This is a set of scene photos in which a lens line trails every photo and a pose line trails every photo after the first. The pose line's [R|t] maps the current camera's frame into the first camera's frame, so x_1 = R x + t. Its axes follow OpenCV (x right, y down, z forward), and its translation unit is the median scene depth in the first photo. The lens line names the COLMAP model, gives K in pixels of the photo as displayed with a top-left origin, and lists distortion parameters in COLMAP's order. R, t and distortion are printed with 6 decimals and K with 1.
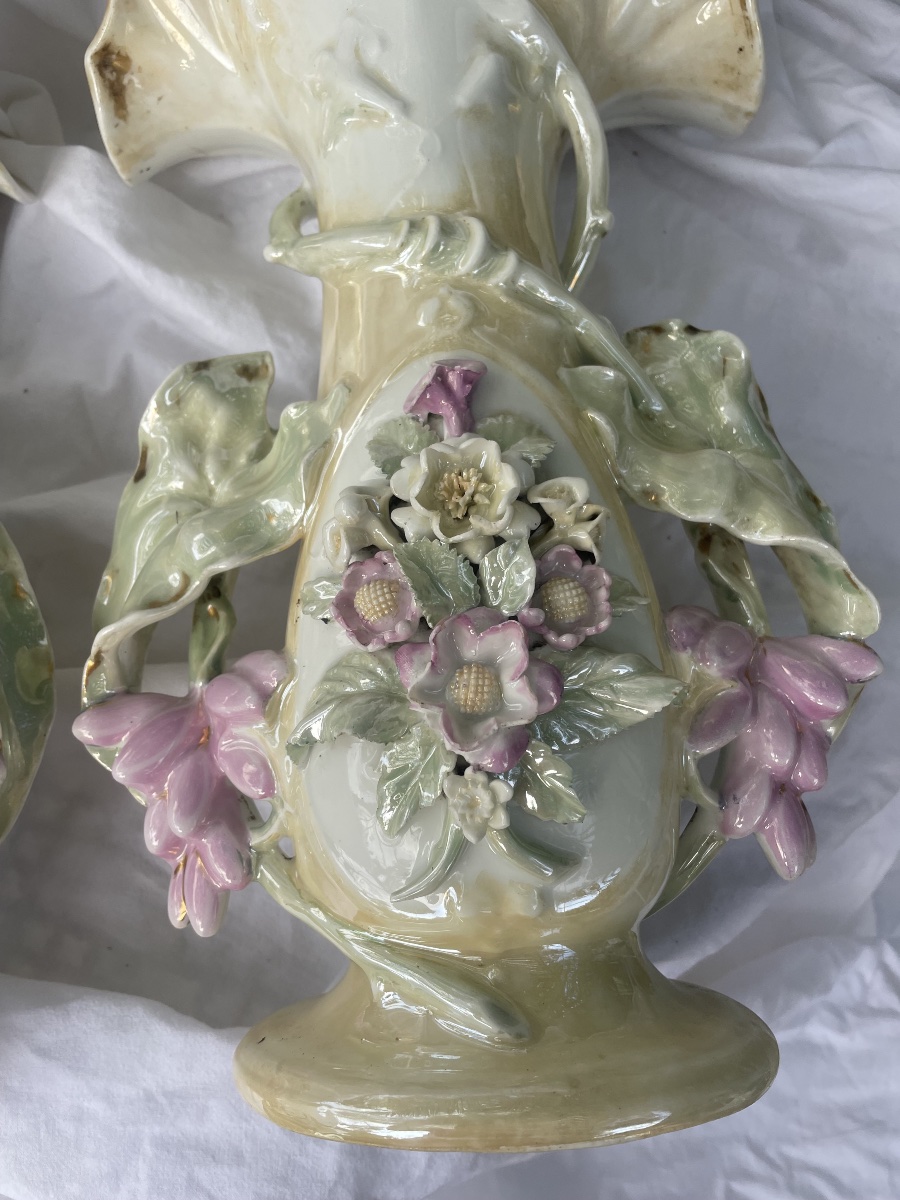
lens RADIAL K [[918.0, 0, 438.4], [0, 918.0, 604.3], [0, 0, 1]] dist [0.070737, -0.118164]
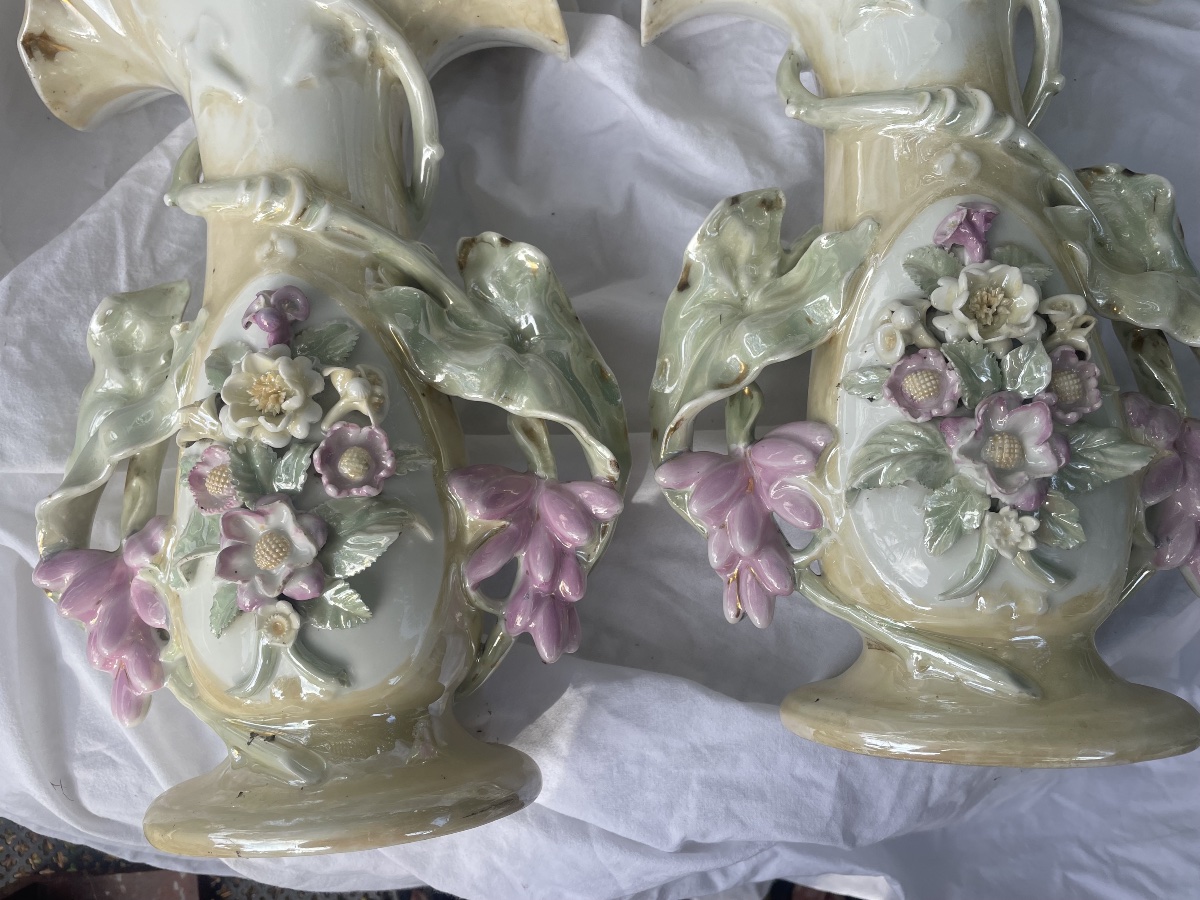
lens RADIAL K [[907.9, 0, 597.2], [0, 907.9, 438.2], [0, 0, 1]] dist [0.067364, -0.100233]
pose [[0.998400, 0.020403, -0.052746, -0.398610], [-0.017410, 0.998245, 0.056597, 0.004956], [0.053808, -0.055588, 0.997003, -0.319138]]
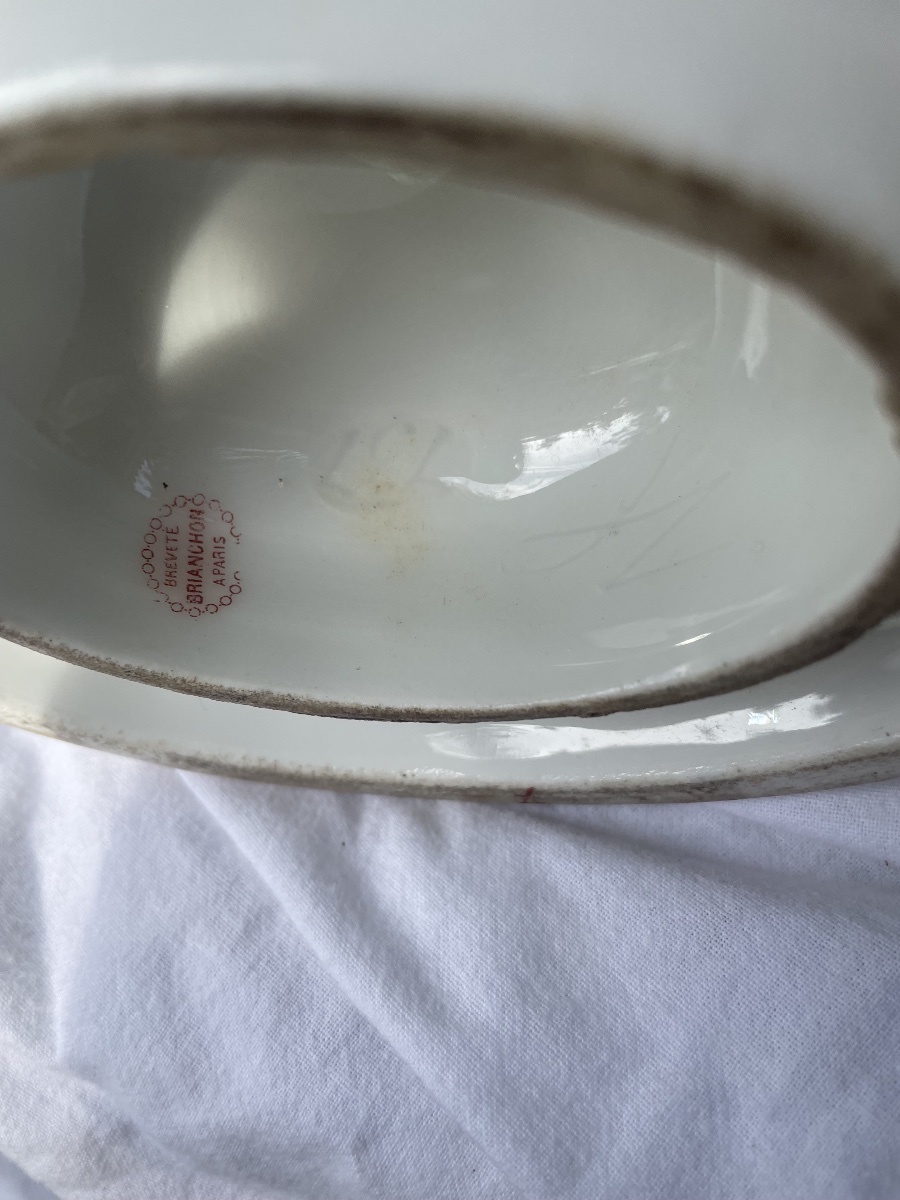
lens RADIAL K [[907.9, 0, 450.0], [0, 907.9, 600.0], [0, 0, 1]] dist [0.067364, -0.100233]
pose [[0.955562, 0.093775, -0.279476, -0.695638], [-0.183698, 0.930896, -0.315732, 0.678355], [0.230556, 0.353041, 0.906756, 0.670702]]
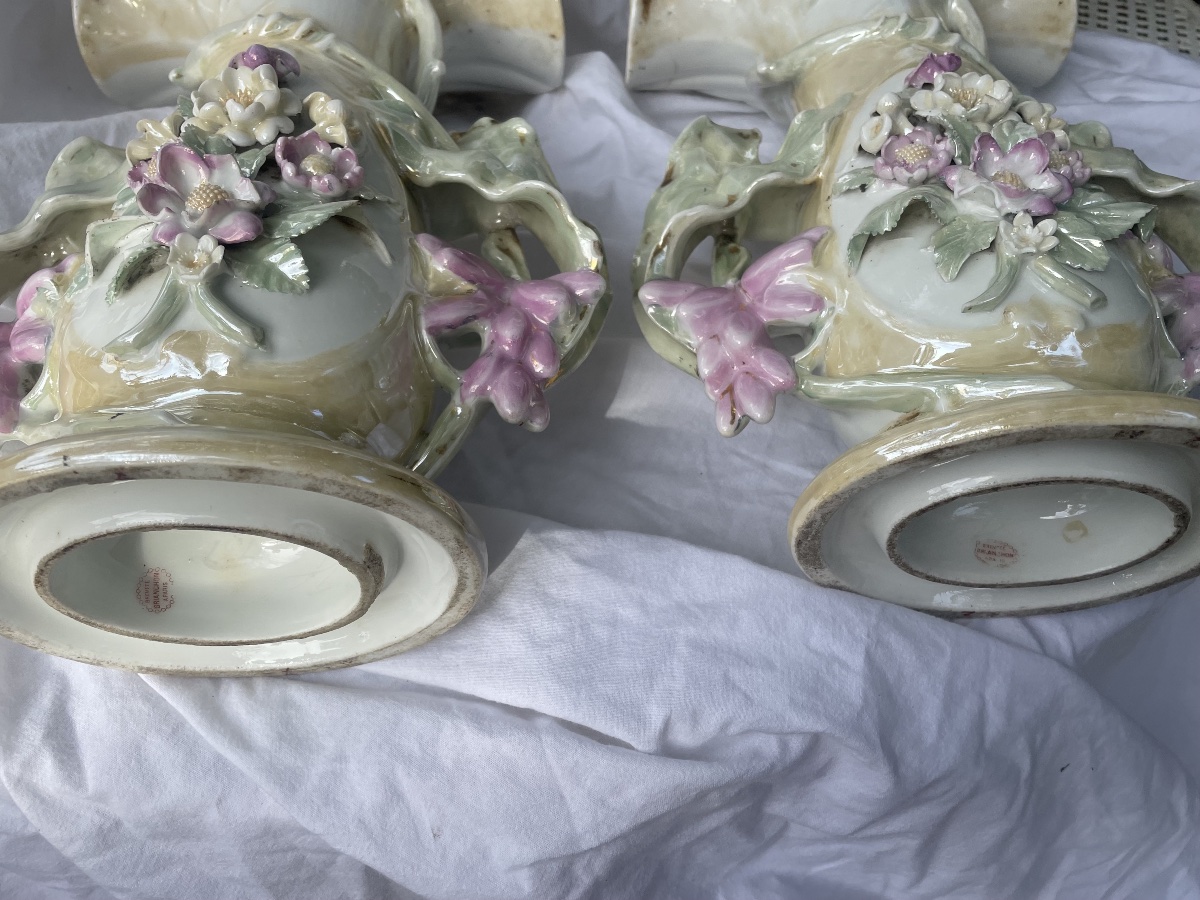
lens RADIAL K [[910.4, 0, 606.0], [0, 910.4, 451.4], [0, 0, 1]] dist [0.068376, -0.099169]
pose [[0.998247, 0.059178, -0.001128, -0.412730], [-0.053608, 0.895883, -0.441045, 0.847020], [-0.025090, 0.440332, 0.897484, -0.009494]]
